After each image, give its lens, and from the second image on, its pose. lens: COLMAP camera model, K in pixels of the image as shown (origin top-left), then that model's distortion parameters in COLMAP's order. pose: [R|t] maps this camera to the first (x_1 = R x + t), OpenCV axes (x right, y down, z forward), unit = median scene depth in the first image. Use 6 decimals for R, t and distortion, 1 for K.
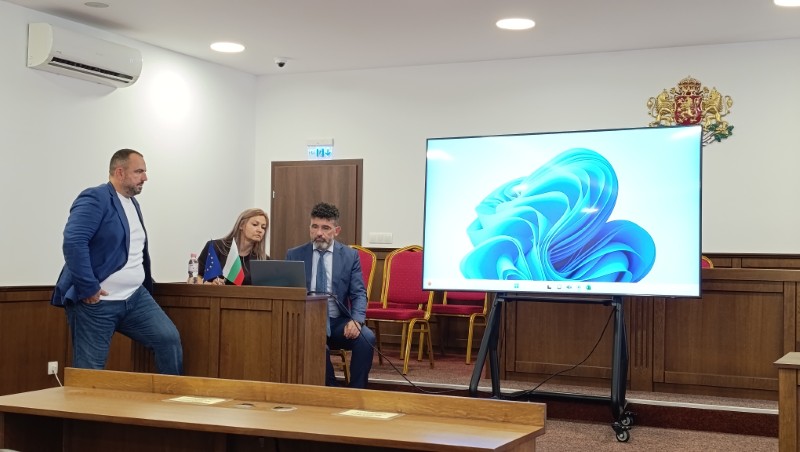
lens RADIAL K [[1075.3, 0, 396.8], [0, 1075.3, 224.6], [0, 0, 1]] dist [0.244842, -0.879090]
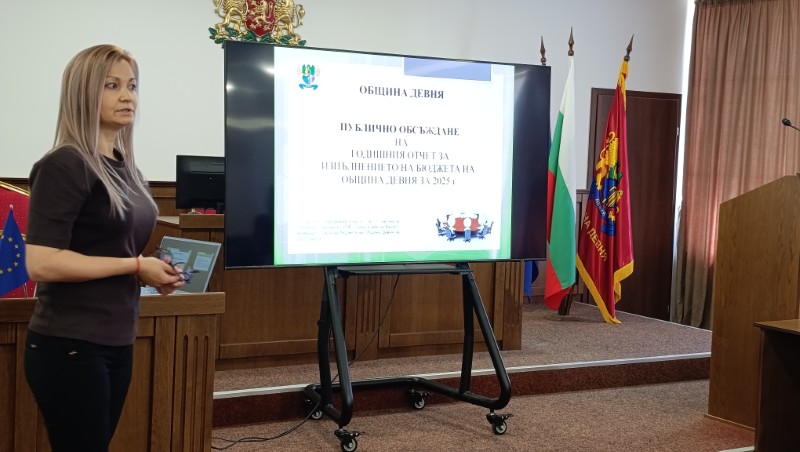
lens RADIAL K [[1075.3, 0, 396.8], [0, 1075.3, 224.6], [0, 0, 1]] dist [0.244842, -0.879090]
pose [[0.562059, -0.049143, 0.825636, -0.380748], [-0.054101, 0.993911, 0.095988, -0.030179], [-0.825326, -0.098618, 0.555978, 0.431836]]
